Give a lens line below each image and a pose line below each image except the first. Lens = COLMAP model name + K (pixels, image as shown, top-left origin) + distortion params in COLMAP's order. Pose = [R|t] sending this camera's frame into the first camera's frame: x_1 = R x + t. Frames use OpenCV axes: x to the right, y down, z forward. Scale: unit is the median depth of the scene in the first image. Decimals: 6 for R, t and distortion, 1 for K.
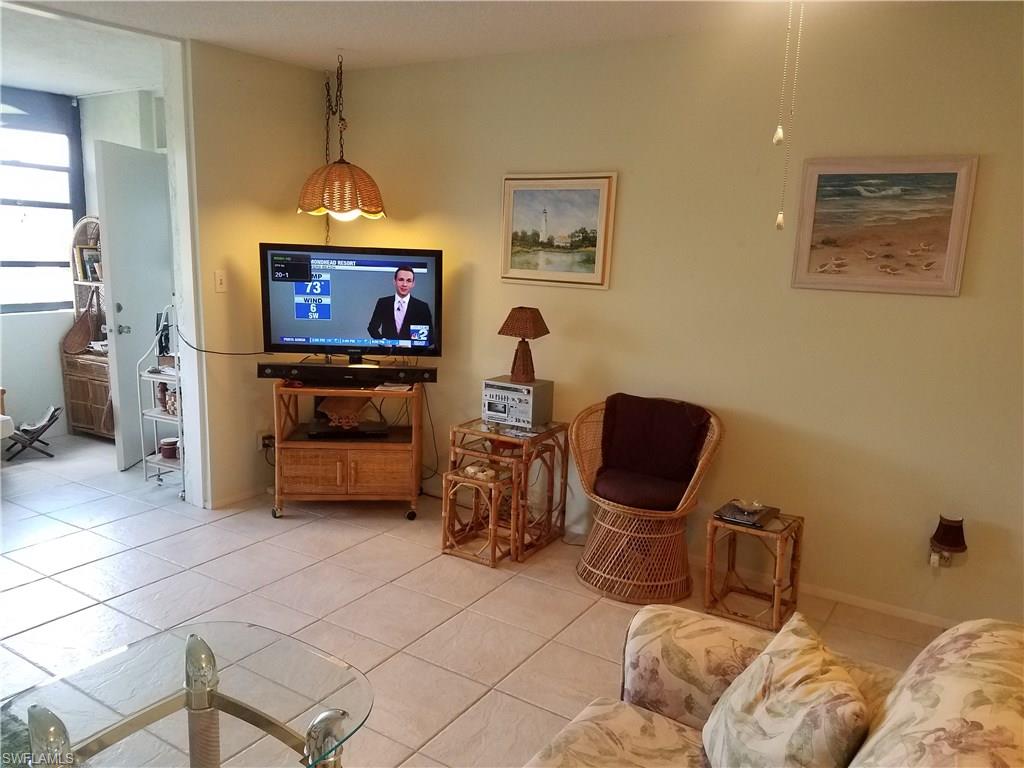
lens RADIAL K [[775.1, 0, 493.4], [0, 775.1, 388.2], [0, 0, 1]] dist [0.171903, -0.347017]
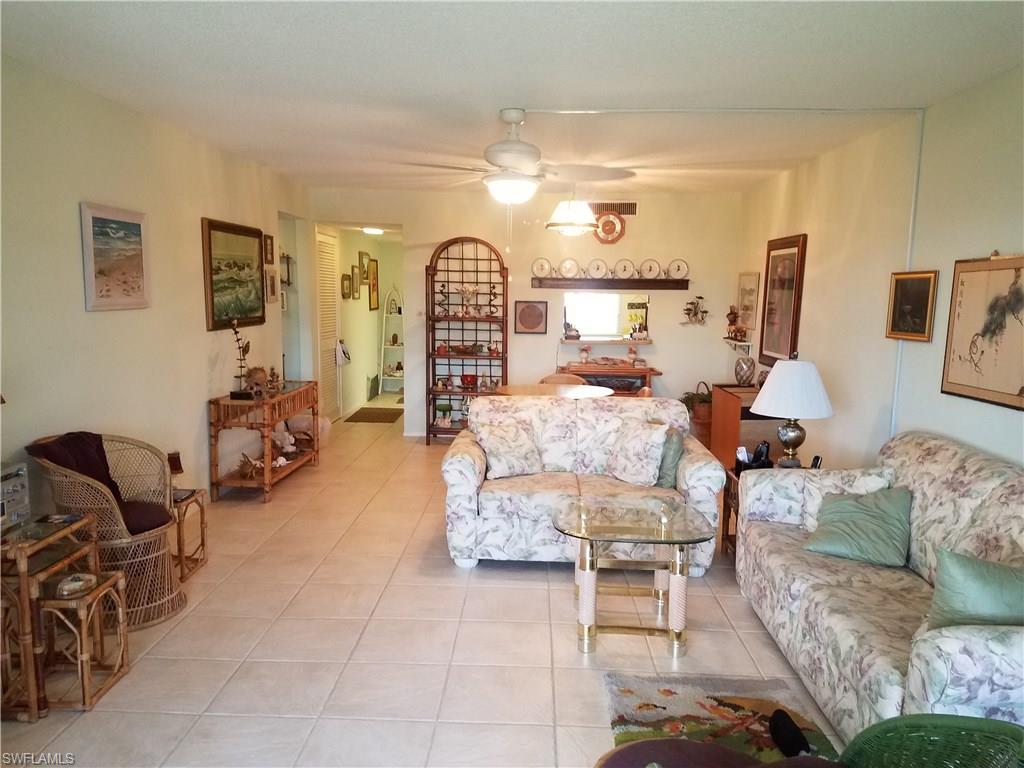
lens RADIAL K [[775.1, 0, 493.4], [0, 775.1, 388.2], [0, 0, 1]] dist [0.171903, -0.347017]
pose [[-0.522606, -0.135881, 0.841676, -0.963908], [0.145557, 0.958504, 0.245120, -0.230399], [-0.840057, 0.250613, -0.481141, 1.155557]]
